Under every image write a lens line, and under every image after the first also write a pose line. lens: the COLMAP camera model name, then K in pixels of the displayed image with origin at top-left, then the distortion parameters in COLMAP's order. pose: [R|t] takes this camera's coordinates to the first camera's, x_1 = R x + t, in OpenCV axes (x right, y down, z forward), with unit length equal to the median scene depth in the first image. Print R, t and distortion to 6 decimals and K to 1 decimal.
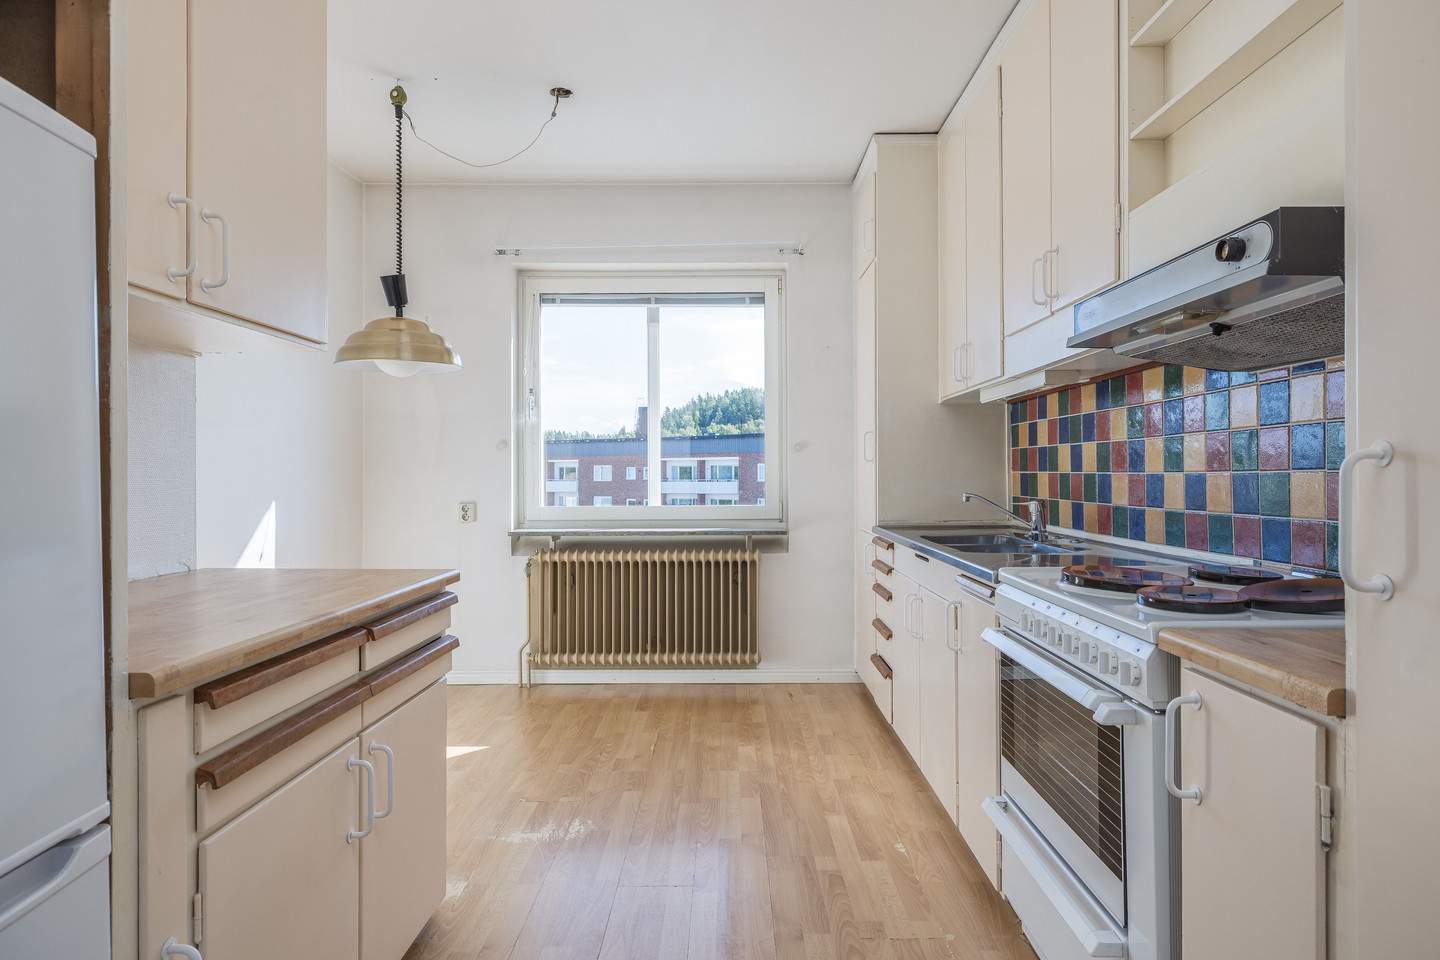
lens RADIAL K [[804.4, 0, 720.0], [0, 804.4, 480.0], [0, 0, 1]] dist [0.000375, 0.000010]
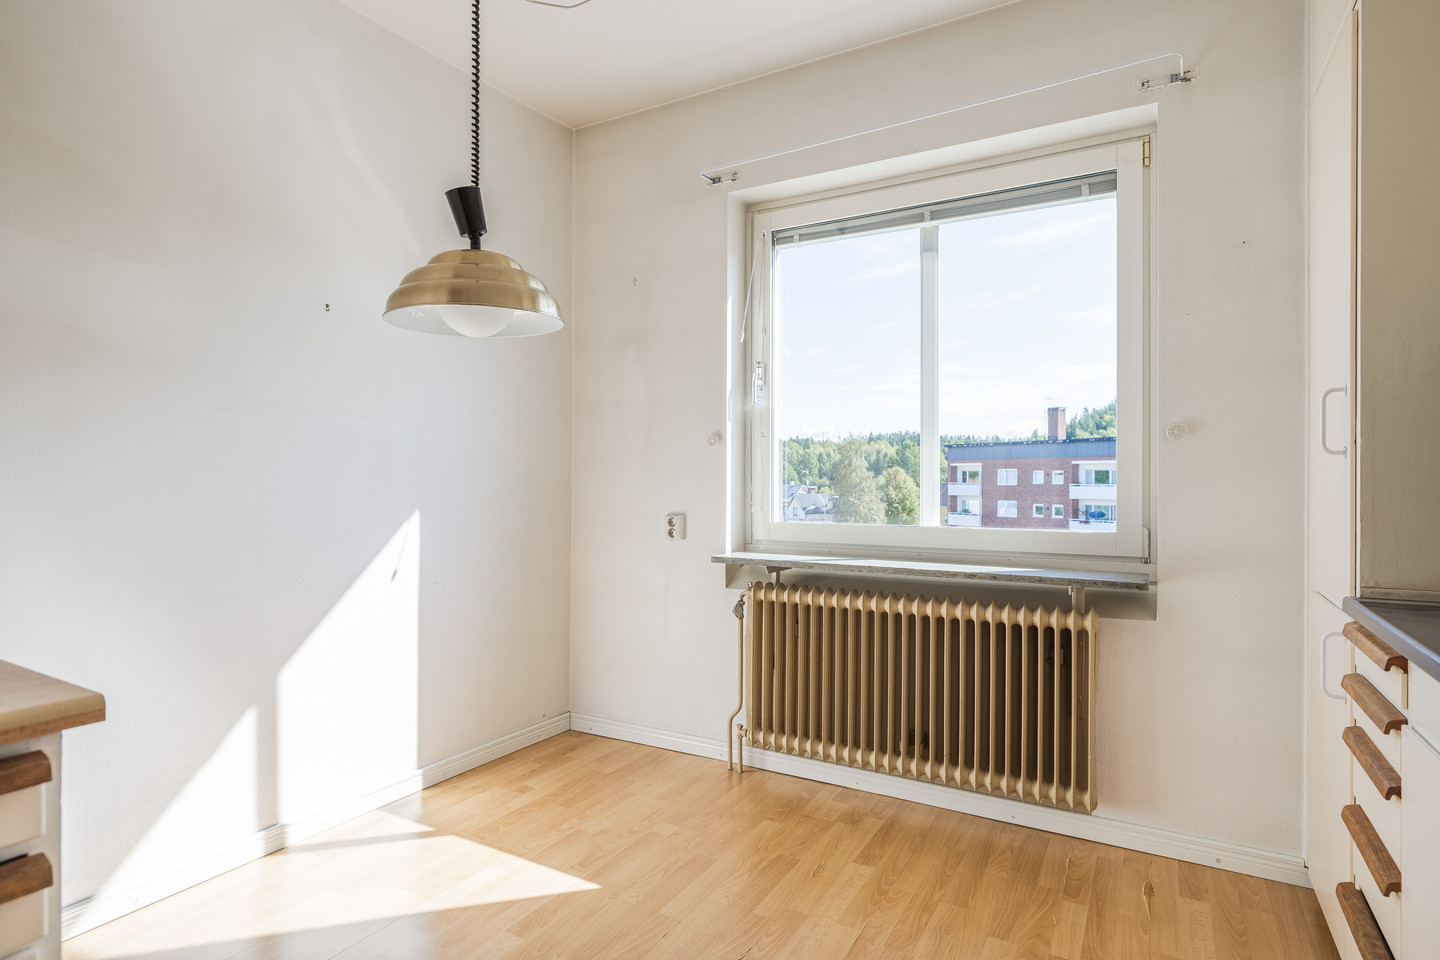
lens RADIAL K [[759.2, 0, 720.0], [0, 759.2, 480.0], [0, 0, 1]] dist [-0.000709, 0.001385]
pose [[0.870334, 0.007559, -0.492404, 0.080860], [-0.009355, 0.999956, -0.001183, -0.004075], [0.492374, 0.005636, 0.870366, 0.392270]]
